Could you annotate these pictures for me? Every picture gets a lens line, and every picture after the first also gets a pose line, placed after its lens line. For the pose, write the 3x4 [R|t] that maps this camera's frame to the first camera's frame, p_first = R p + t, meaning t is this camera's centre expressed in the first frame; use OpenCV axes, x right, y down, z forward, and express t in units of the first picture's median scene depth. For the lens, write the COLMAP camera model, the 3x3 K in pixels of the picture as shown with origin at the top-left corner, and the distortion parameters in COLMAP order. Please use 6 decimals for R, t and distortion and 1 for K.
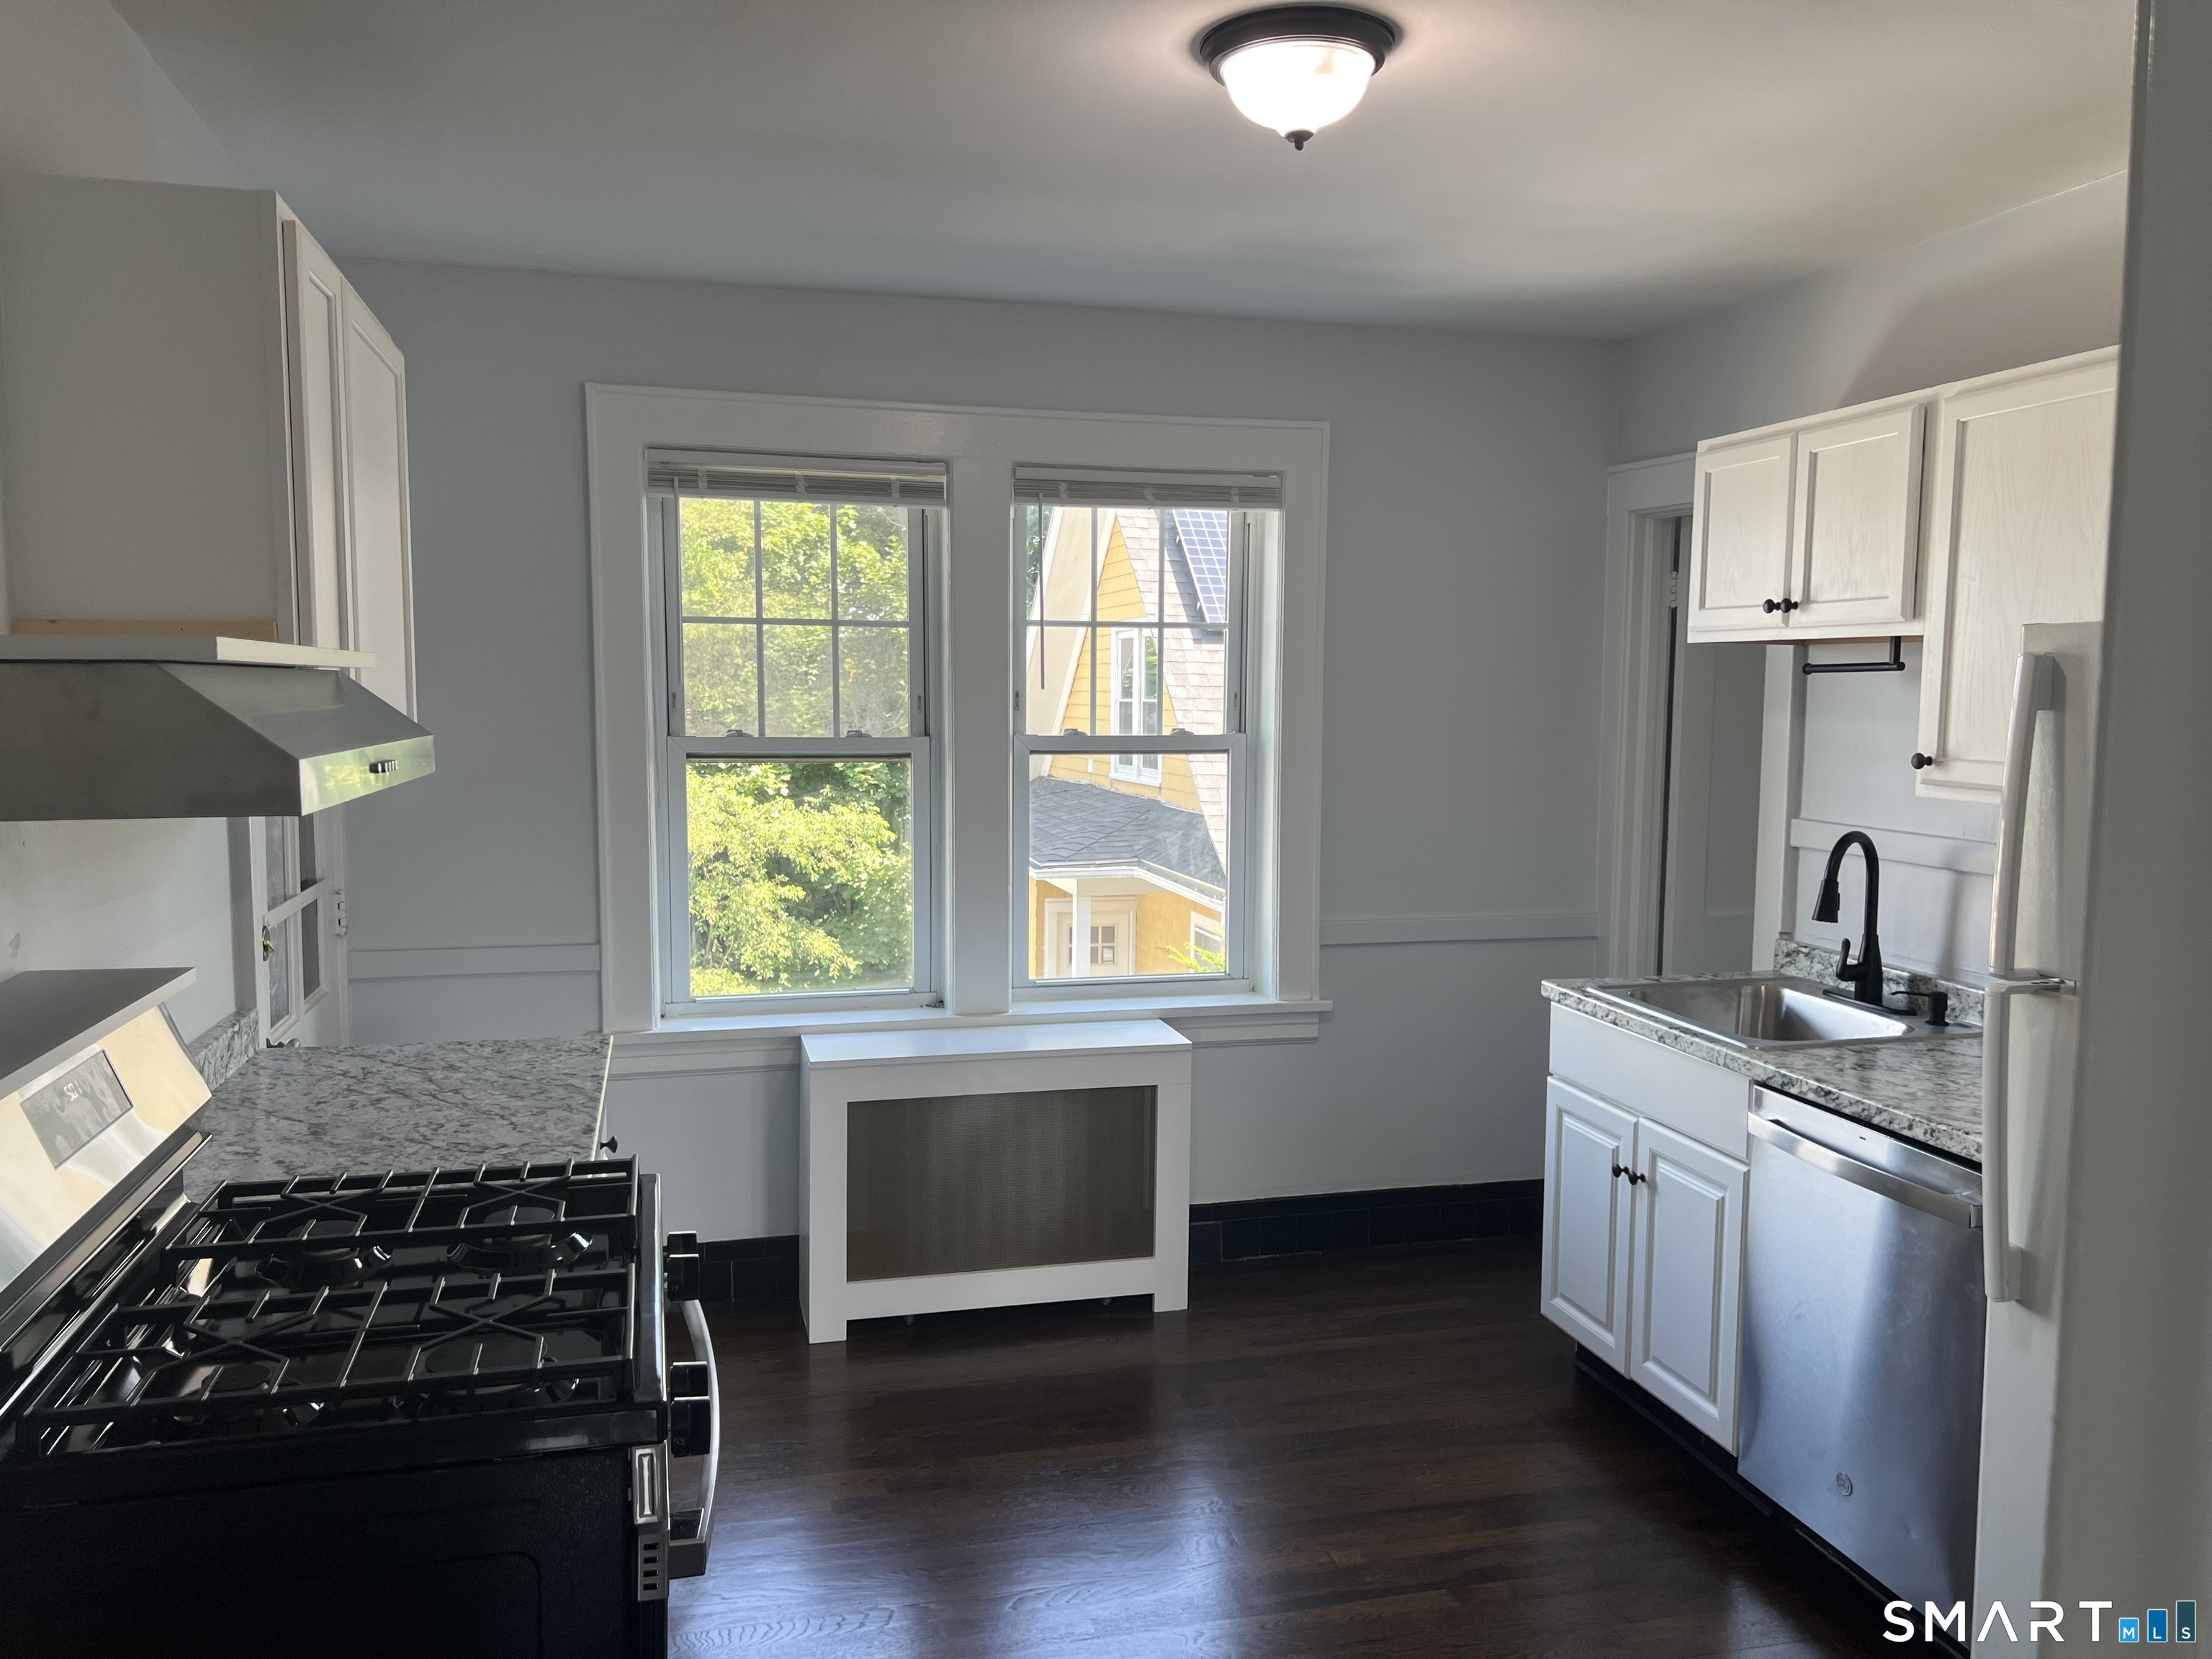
lens RADIAL K [[1638.5, 0, 1109.8], [0, 1638.5, 838.8], [0, 0, 1]] dist [0.006958, -0.003050]
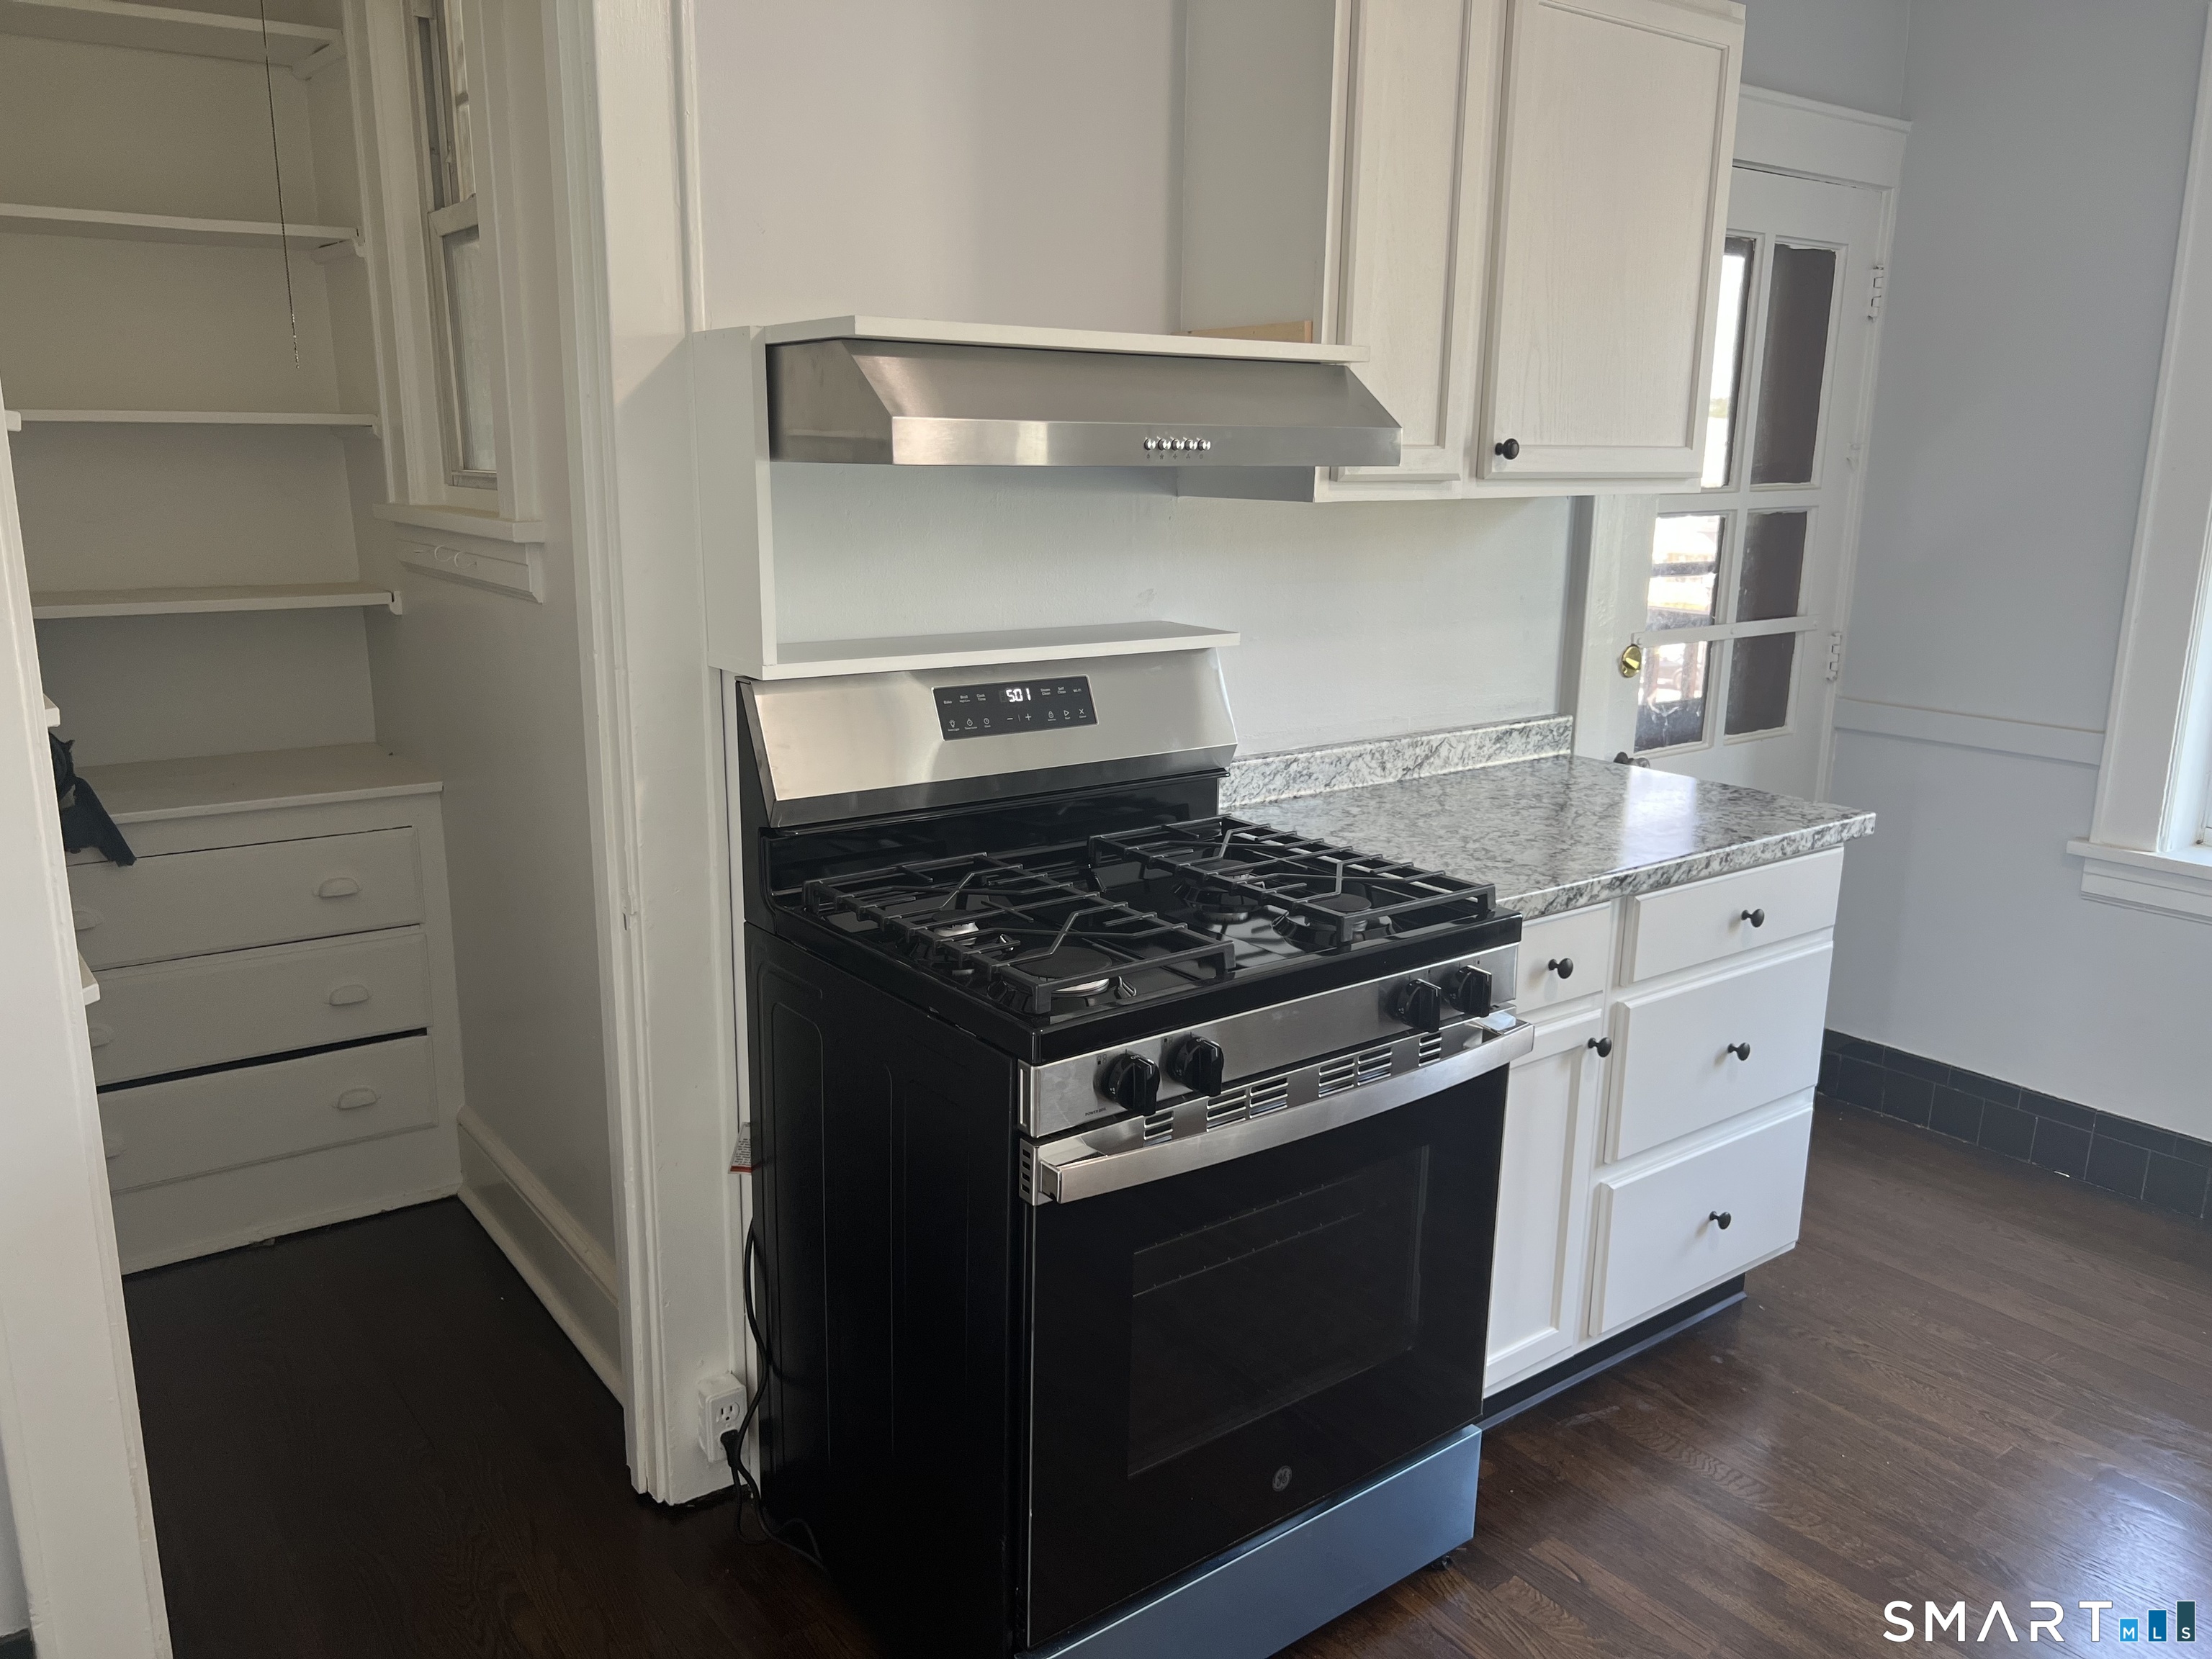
lens RADIAL K [[1667.1, 0, 1127.6], [0, 1667.1, 839.2], [0, 0, 1]] dist [0.040211, -0.054493]
pose [[0.395035, 0.212846, -0.893669, 0.240591], [-0.094132, 0.977048, 0.191095, 0.001148], [0.913831, 0.008633, 0.406004, 0.205974]]
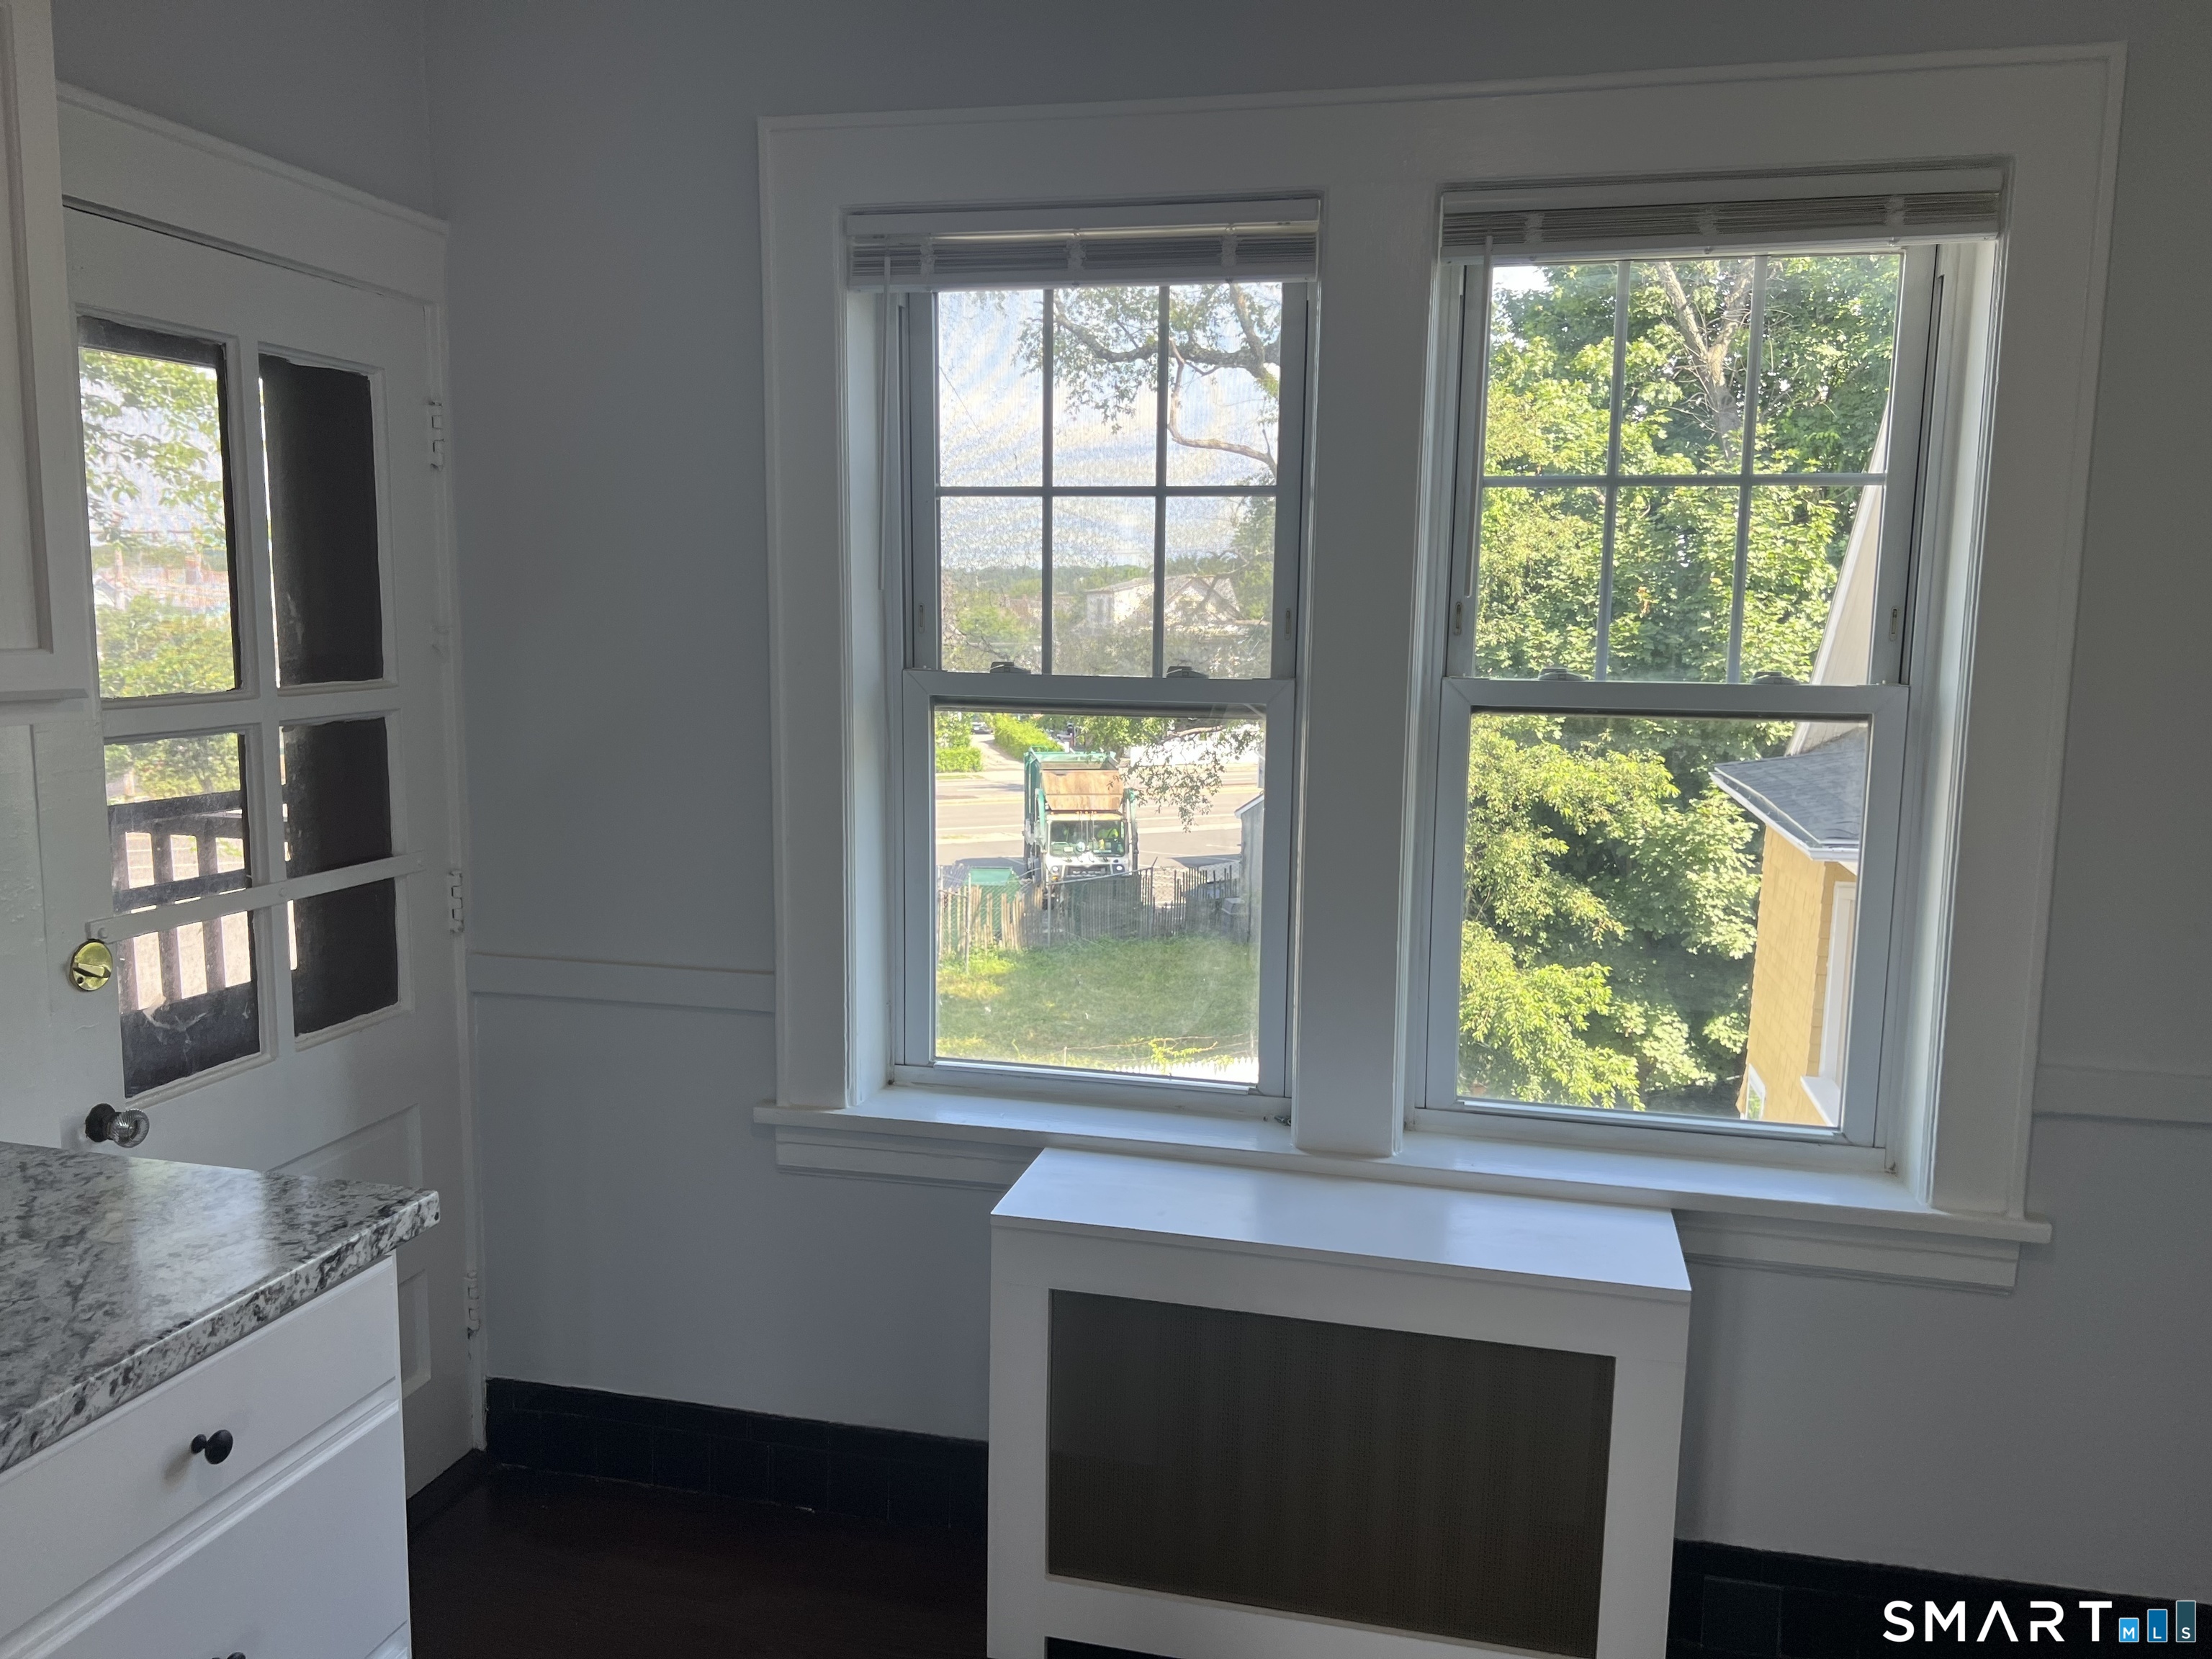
lens RADIAL K [[1667.1, 0, 1105.9], [0, 1667.1, 840.1], [0, 0, 1]] dist [0.040211, -0.054493]
pose [[0.881720, 0.069795, -0.466582, 0.118334], [-0.051843, 0.997341, 0.051219, -0.031693], [0.468916, -0.020971, 0.882994, 0.434848]]
